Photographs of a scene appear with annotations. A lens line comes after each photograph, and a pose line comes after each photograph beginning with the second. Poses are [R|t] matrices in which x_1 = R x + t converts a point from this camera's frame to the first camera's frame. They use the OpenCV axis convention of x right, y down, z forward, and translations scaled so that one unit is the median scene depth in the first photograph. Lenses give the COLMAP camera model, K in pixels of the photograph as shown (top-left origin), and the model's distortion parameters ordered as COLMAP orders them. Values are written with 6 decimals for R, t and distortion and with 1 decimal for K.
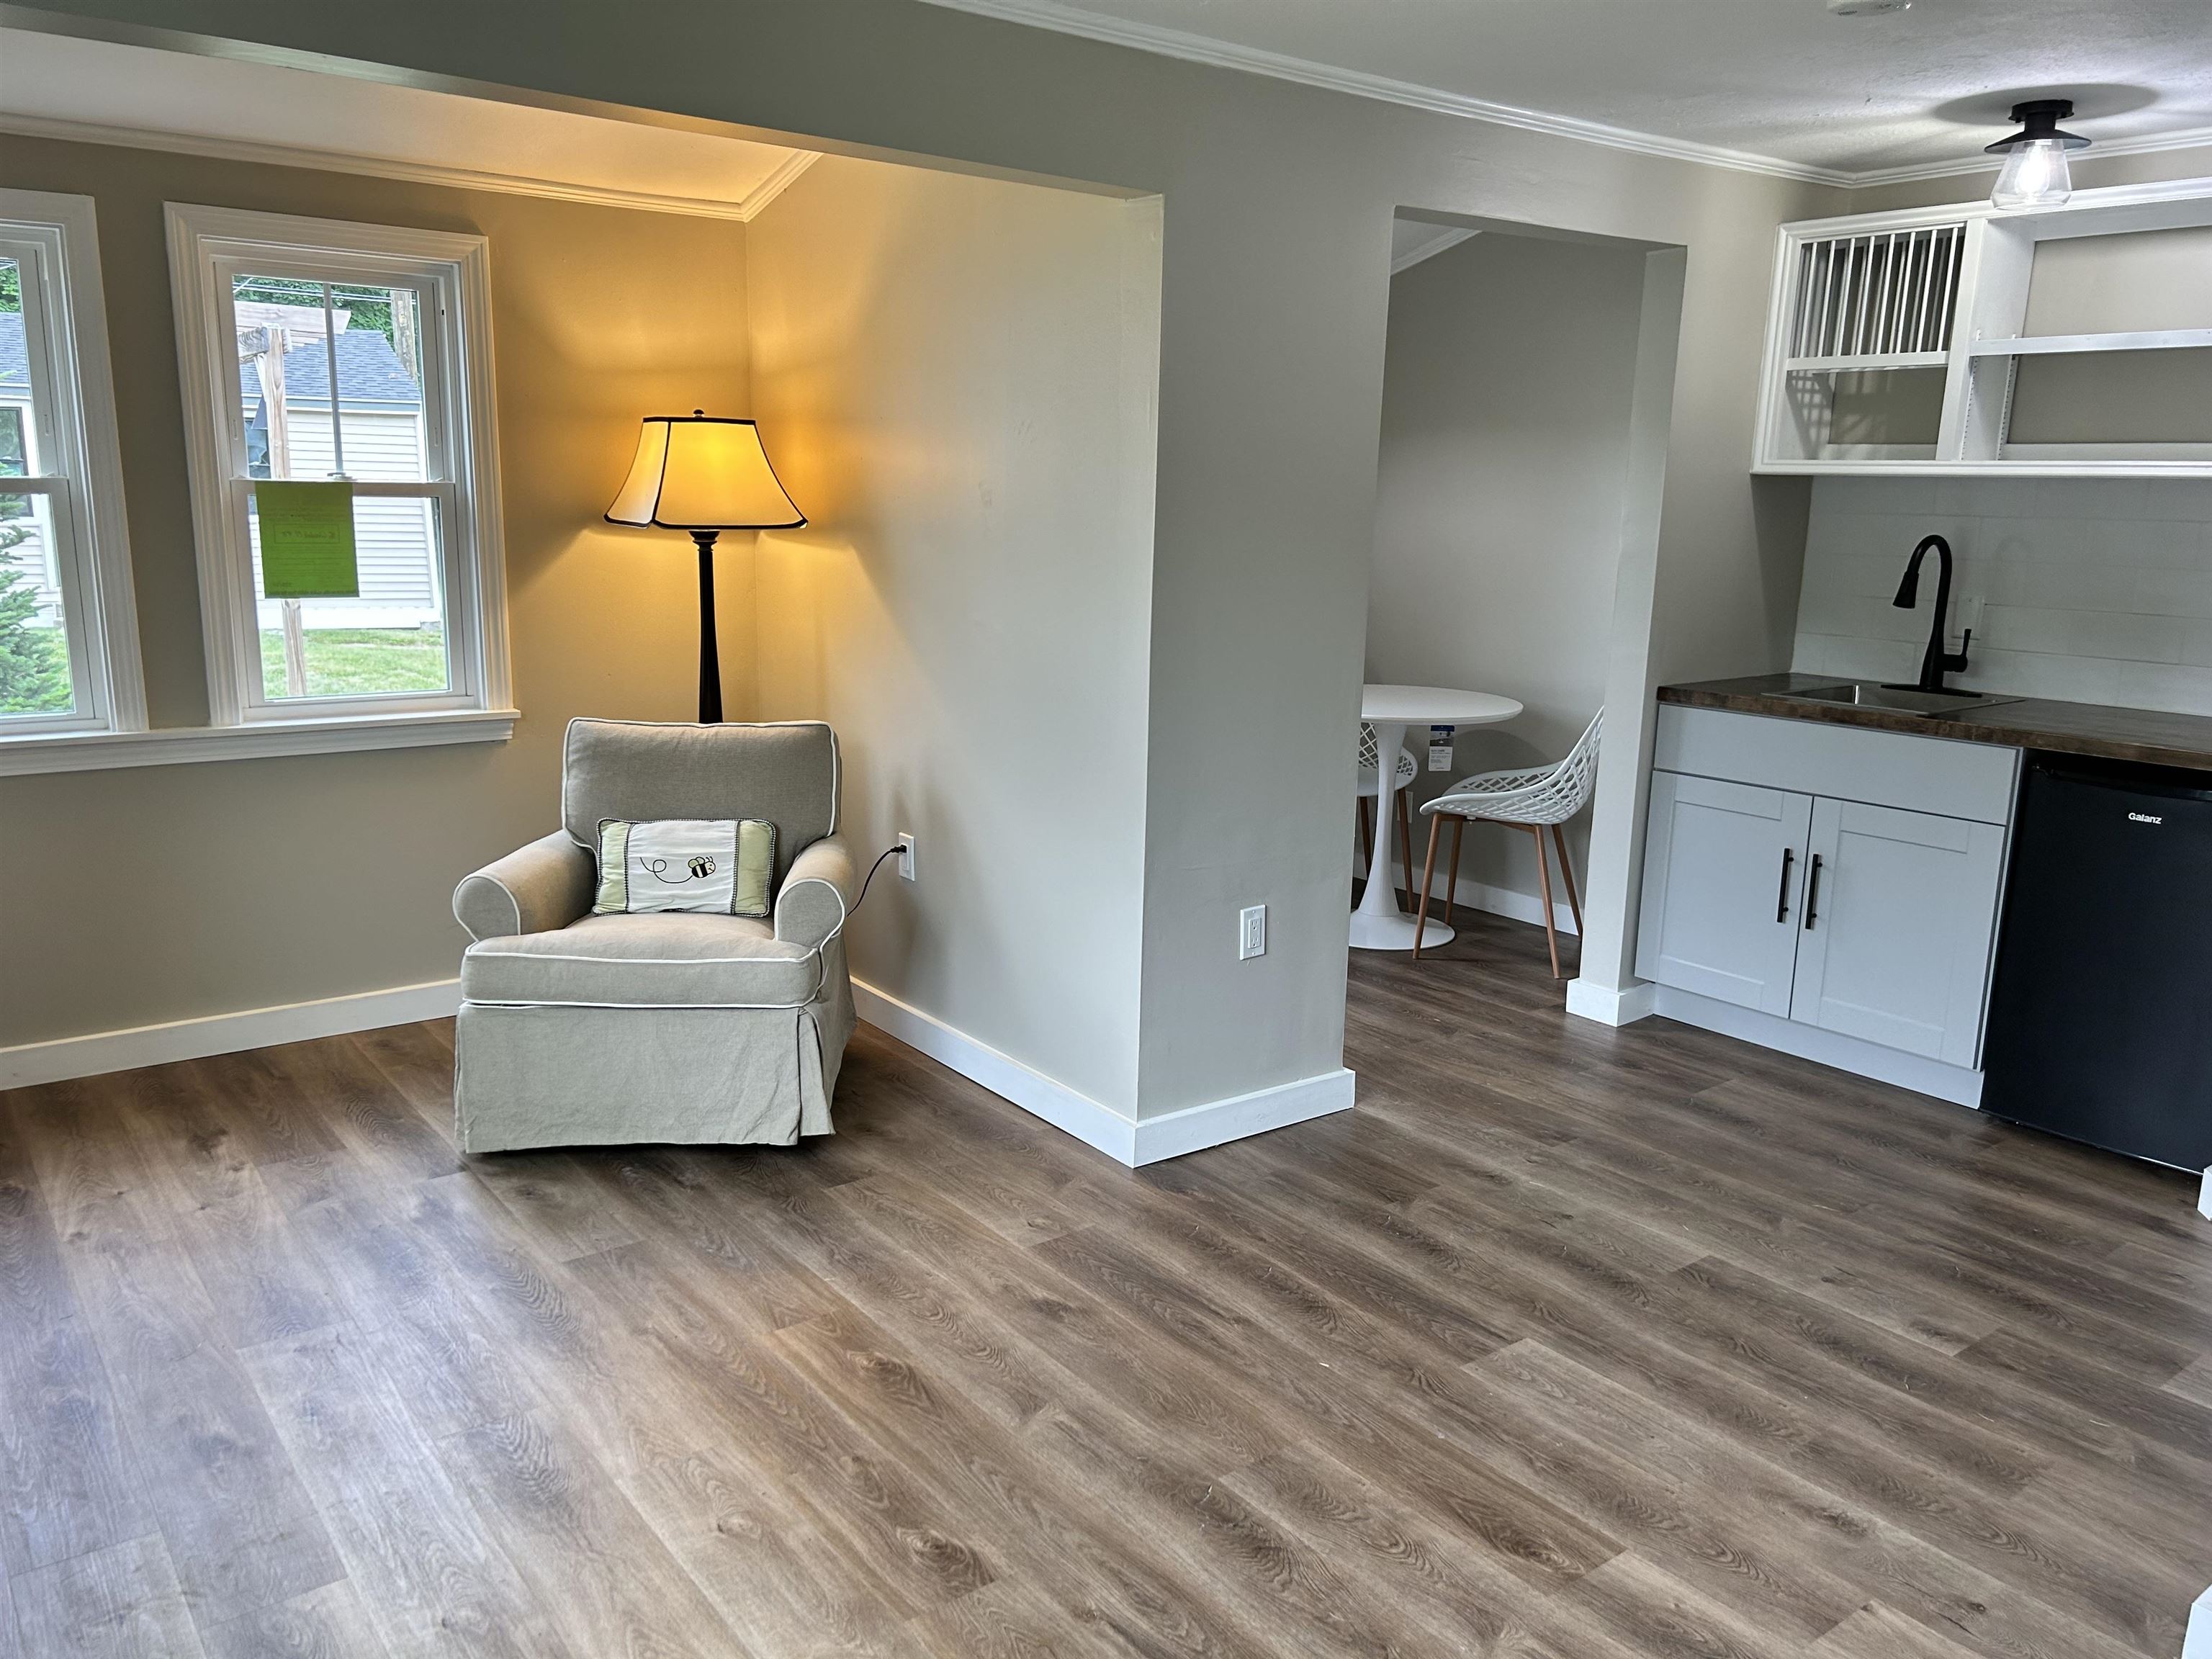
lens RADIAL K [[1668.5, 0, 1077.7], [0, 1668.5, 841.8], [0, 0, 1]] dist [0.058530, -0.076097]
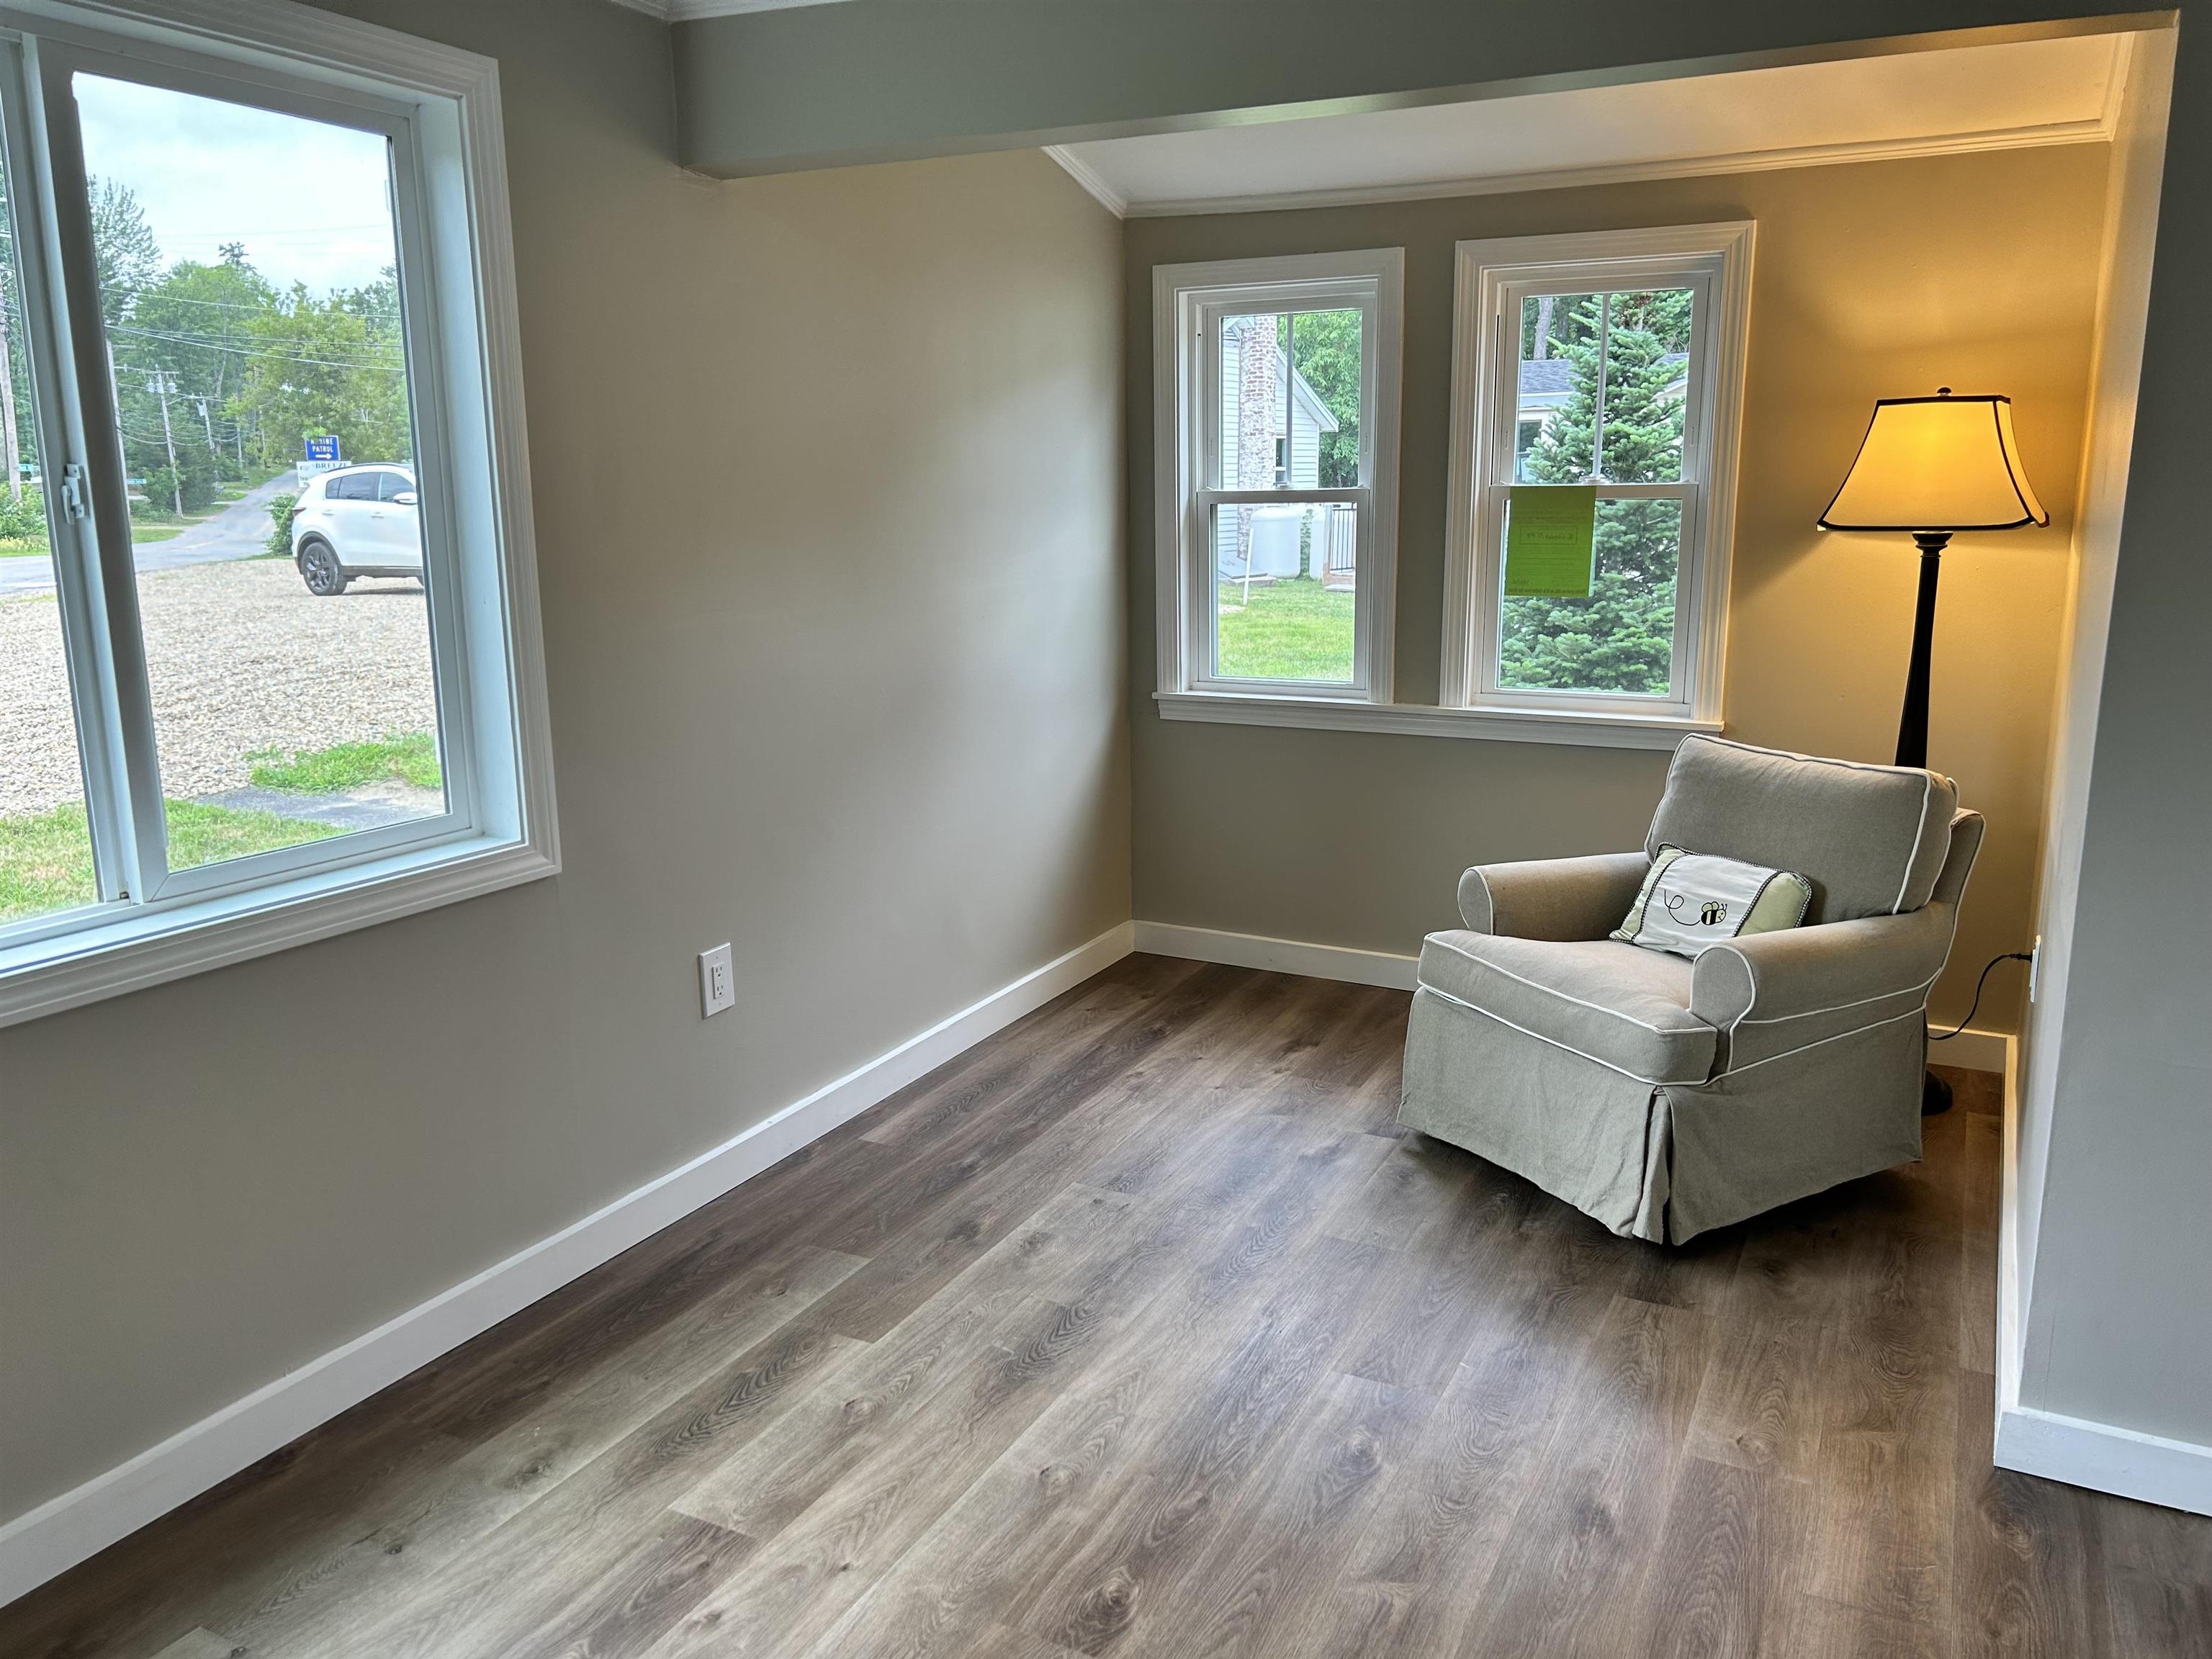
lens RADIAL K [[1668.5, 0, 1131.0], [0, 1668.5, 840.1], [0, 0, 1]] dist [0.058530, -0.076097]
pose [[0.425815, 0.168125, -0.889053, 0.464114], [-0.170319, 0.979914, 0.103732, -0.068245], [0.888635, 0.107252, 0.445897, 0.359924]]
